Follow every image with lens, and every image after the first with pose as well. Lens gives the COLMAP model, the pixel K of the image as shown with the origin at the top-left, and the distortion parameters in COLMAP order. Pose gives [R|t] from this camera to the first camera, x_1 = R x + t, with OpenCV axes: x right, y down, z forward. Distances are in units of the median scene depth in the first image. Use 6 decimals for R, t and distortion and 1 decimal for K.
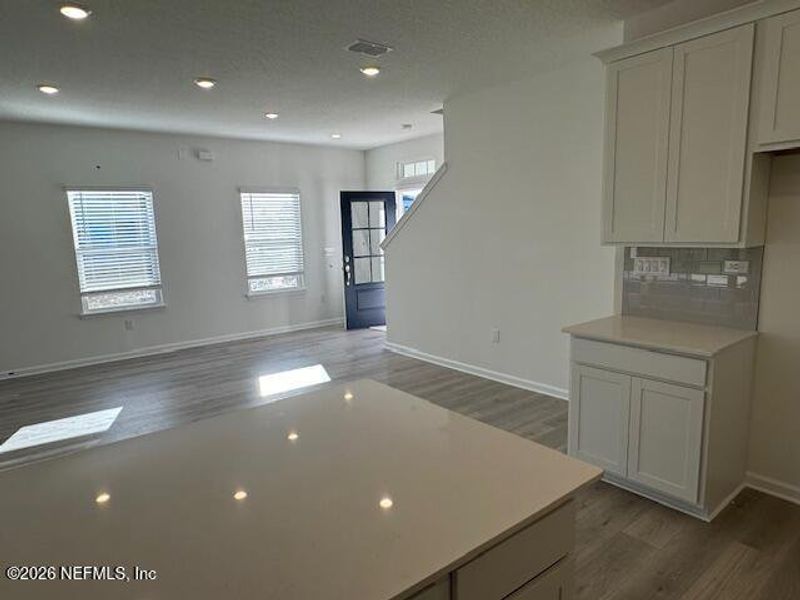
lens RADIAL K [[495.9, 0, 398.9], [0, 495.9, 300.7], [0, 0, 1]] dist [-0.041219, 0.001394]
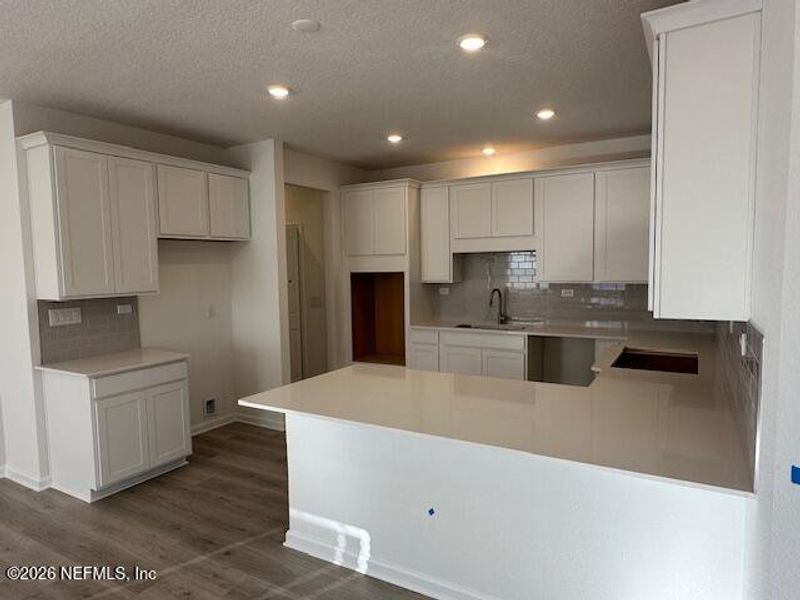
lens RADIAL K [[495.9, 0, 398.7], [0, 495.9, 300.3], [0, 0, 1]] dist [-0.041219, 0.001394]
pose [[-0.384204, -0.032396, 0.922680, -1.072759], [0.167603, 0.980331, 0.104210, -0.116095], [-0.907908, 0.194681, -0.371217, 0.851148]]
